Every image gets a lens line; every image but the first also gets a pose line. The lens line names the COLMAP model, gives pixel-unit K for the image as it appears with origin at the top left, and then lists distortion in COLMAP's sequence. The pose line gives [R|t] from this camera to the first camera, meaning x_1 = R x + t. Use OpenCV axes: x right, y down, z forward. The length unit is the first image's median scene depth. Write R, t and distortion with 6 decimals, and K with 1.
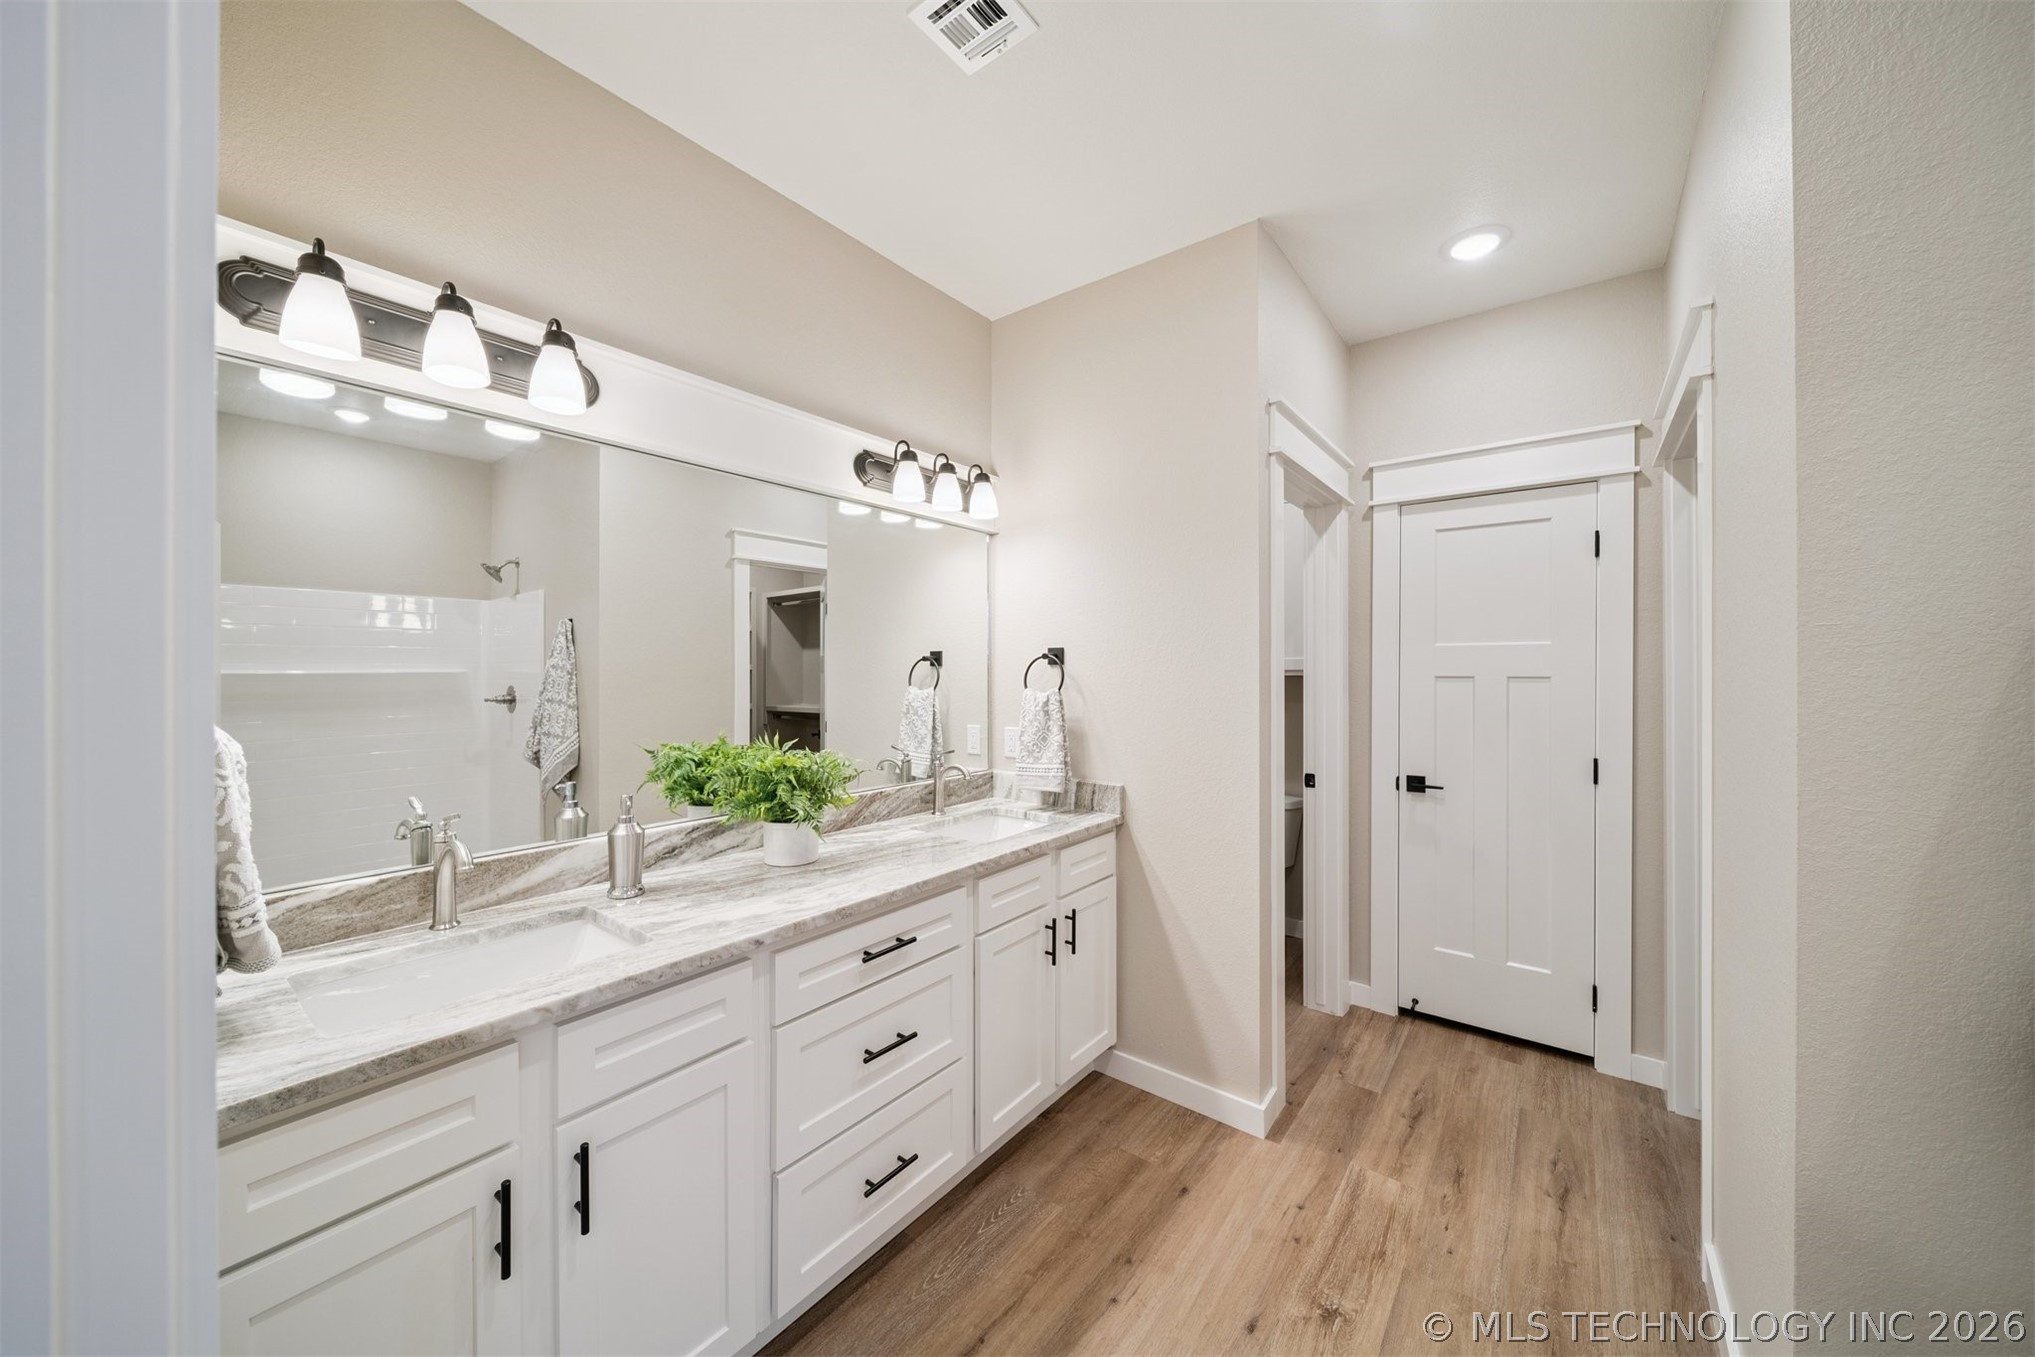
lens RADIAL K [[712.0, 0, 1004.3], [0, 712.0, 670.6], [0, 0, 1]] dist [-0.002008, -0.001223]
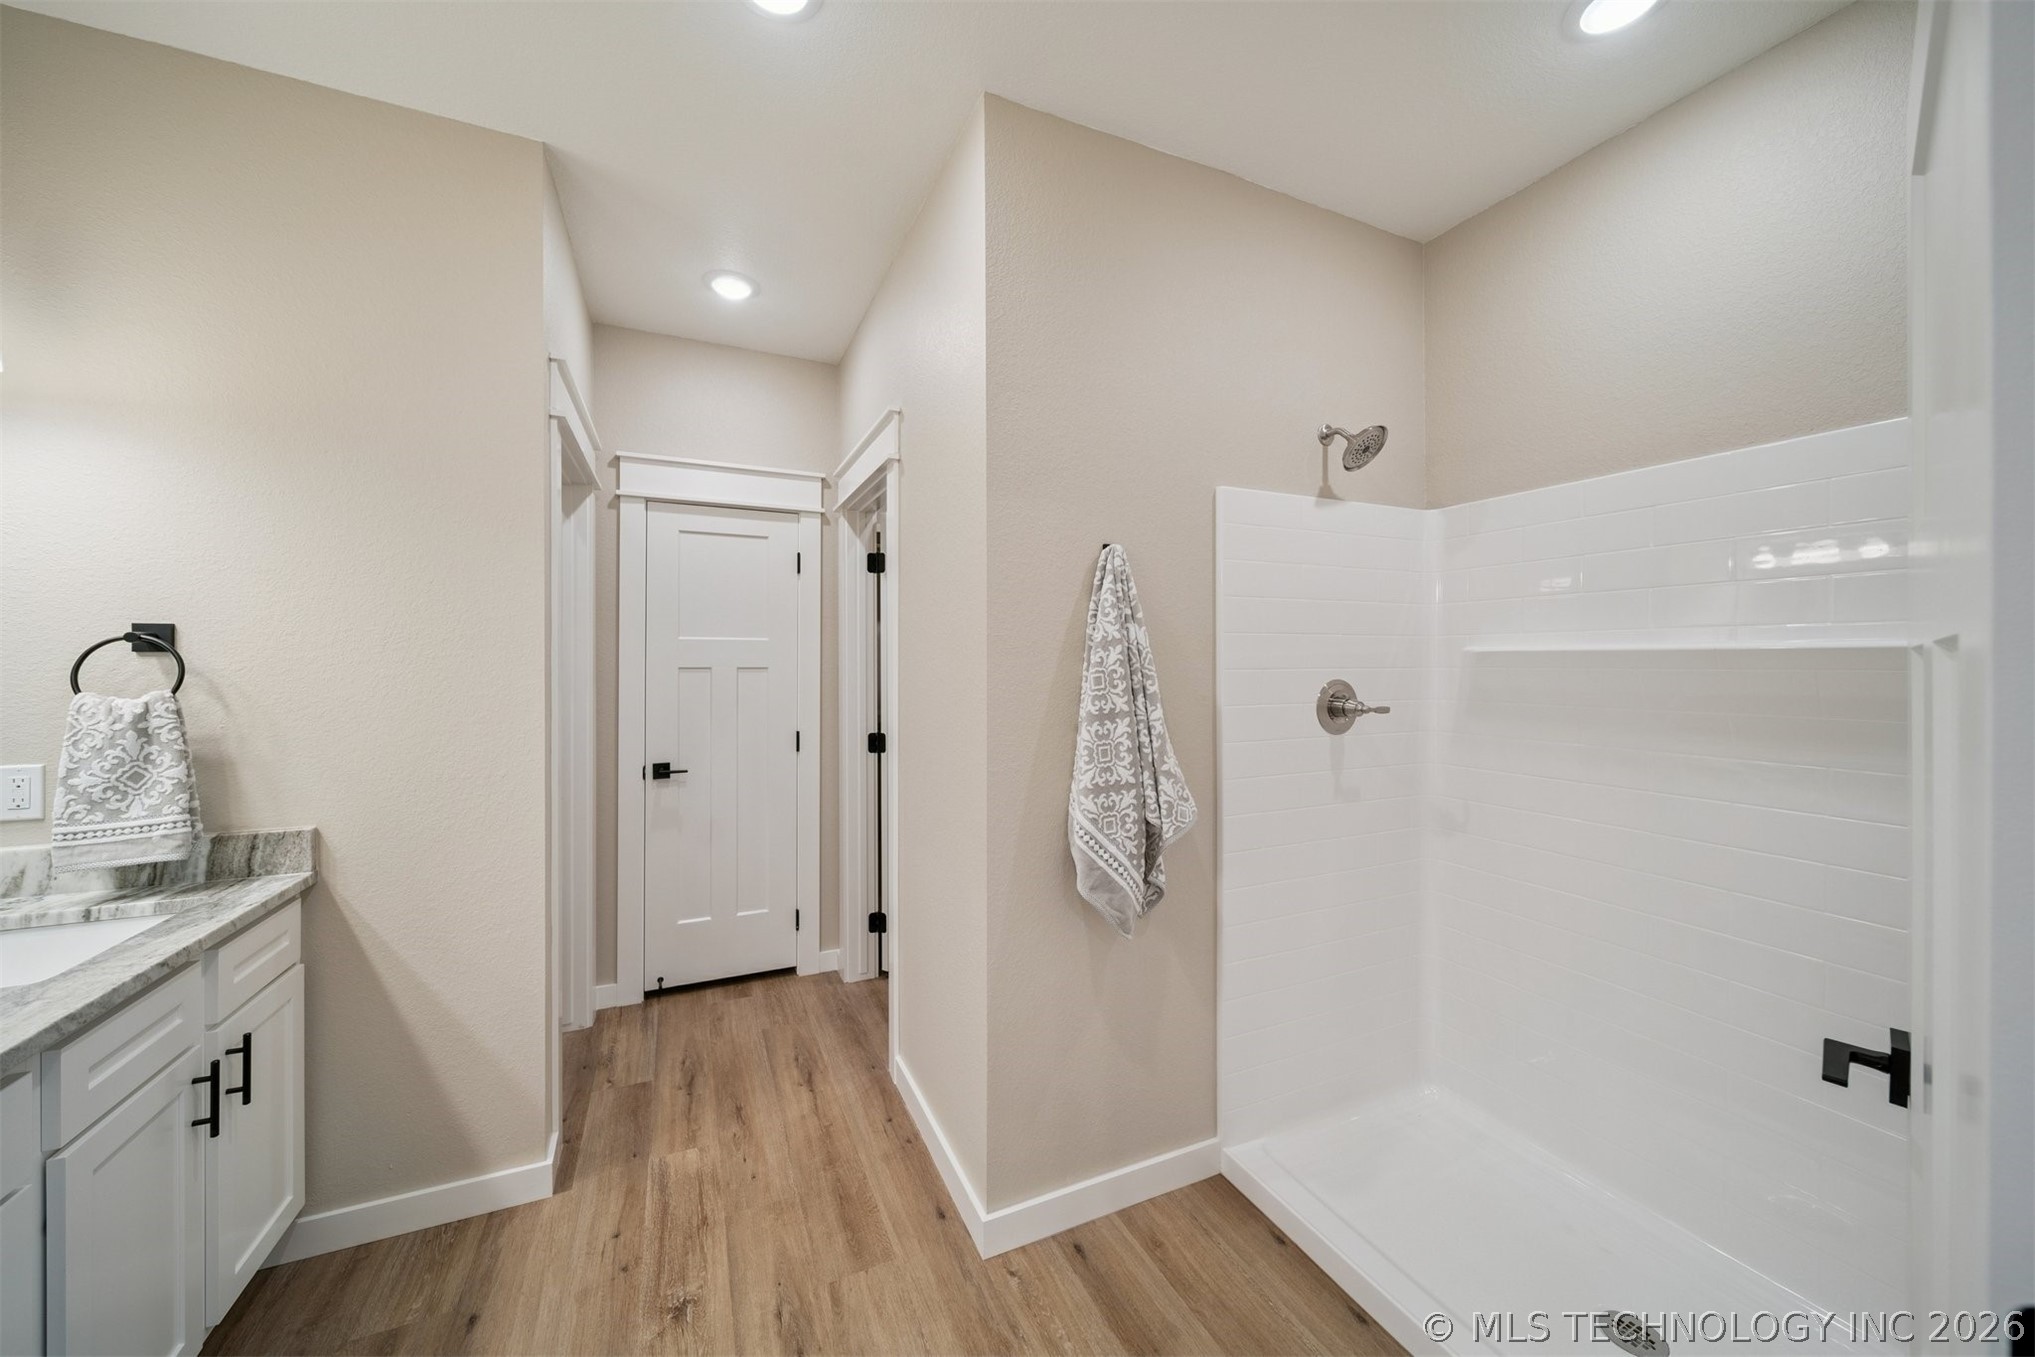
lens RADIAL K [[712.0, 0, 1001.3], [0, 712.0, 661.6], [0, 0, 1]] dist [-0.002008, -0.001223]
pose [[0.459070, 0.001415, 0.888399, -0.140606], [-0.000520, 0.999999, -0.001324, 0.000529], [-0.888400, 0.000145, 0.459070, 0.093087]]
